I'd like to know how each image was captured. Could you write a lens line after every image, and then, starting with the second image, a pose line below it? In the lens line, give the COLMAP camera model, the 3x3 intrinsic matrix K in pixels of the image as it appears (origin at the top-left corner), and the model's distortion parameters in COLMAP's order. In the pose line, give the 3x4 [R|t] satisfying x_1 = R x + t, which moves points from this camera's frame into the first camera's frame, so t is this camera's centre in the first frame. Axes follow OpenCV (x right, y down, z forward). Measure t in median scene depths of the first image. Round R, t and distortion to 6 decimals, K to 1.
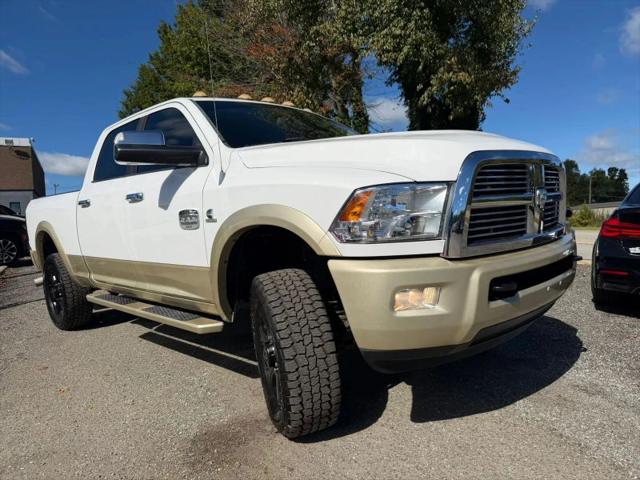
lens RADIAL K [[468.3, 0, 326.9], [0, 468.3, 245.3], [0, 0, 1]] dist [0.022036, -0.025859]
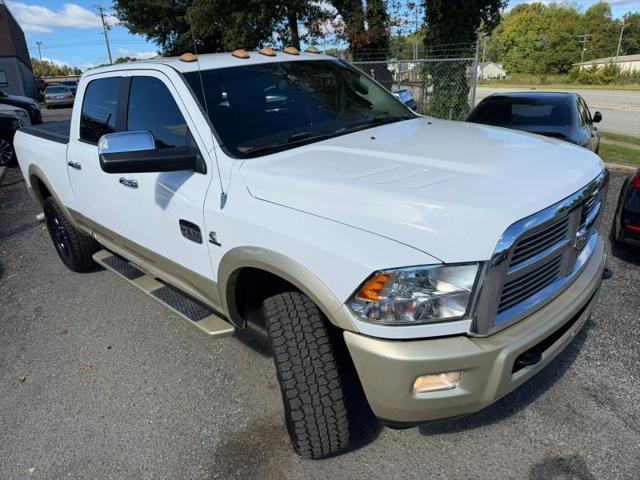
lens RADIAL K [[468.3, 0, 328.9], [0, 468.3, 239.4], [0, 0, 1]] dist [0.022036, -0.025859]
pose [[0.999898, -0.009487, -0.010672, -0.012248], [0.012203, 0.955855, 0.293586, -0.313237], [0.007415, -0.293687, 0.955873, 0.116233]]
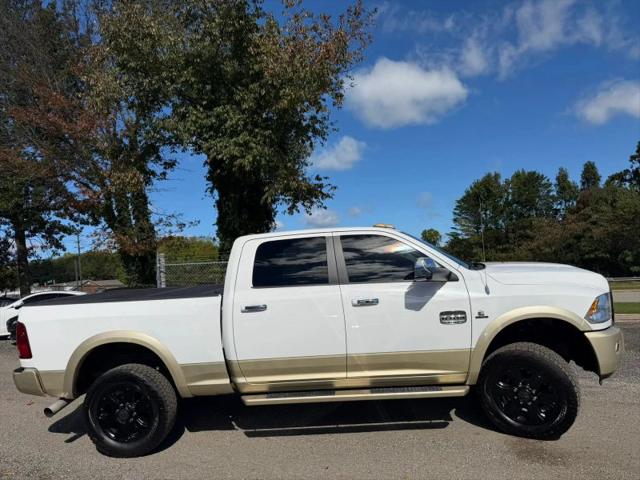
lens RADIAL K [[468.3, 0, 316.3], [0, 468.3, 240.2], [0, 0, 1]] dist [0.022036, -0.025859]
pose [[0.743400, 0.032607, 0.668052, -1.645026], [0.074123, 0.988642, -0.130738, -0.136199], [-0.664727, 0.146709, 0.732539, 0.168589]]
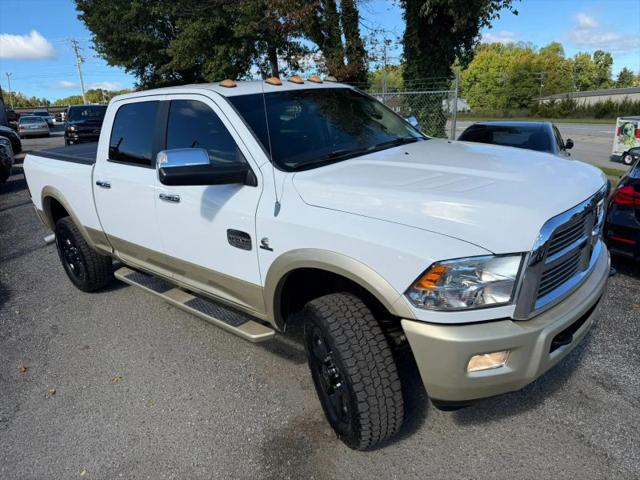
lens RADIAL K [[468.3, 0, 324.3], [0, 468.3, 241.5], [0, 0, 1]] dist [0.022036, -0.025859]
pose [[0.998595, -0.019941, 0.049097, -0.163720], [0.007821, 0.971811, 0.235632, -0.290350], [-0.052412, -0.234917, 0.970601, 0.017168]]
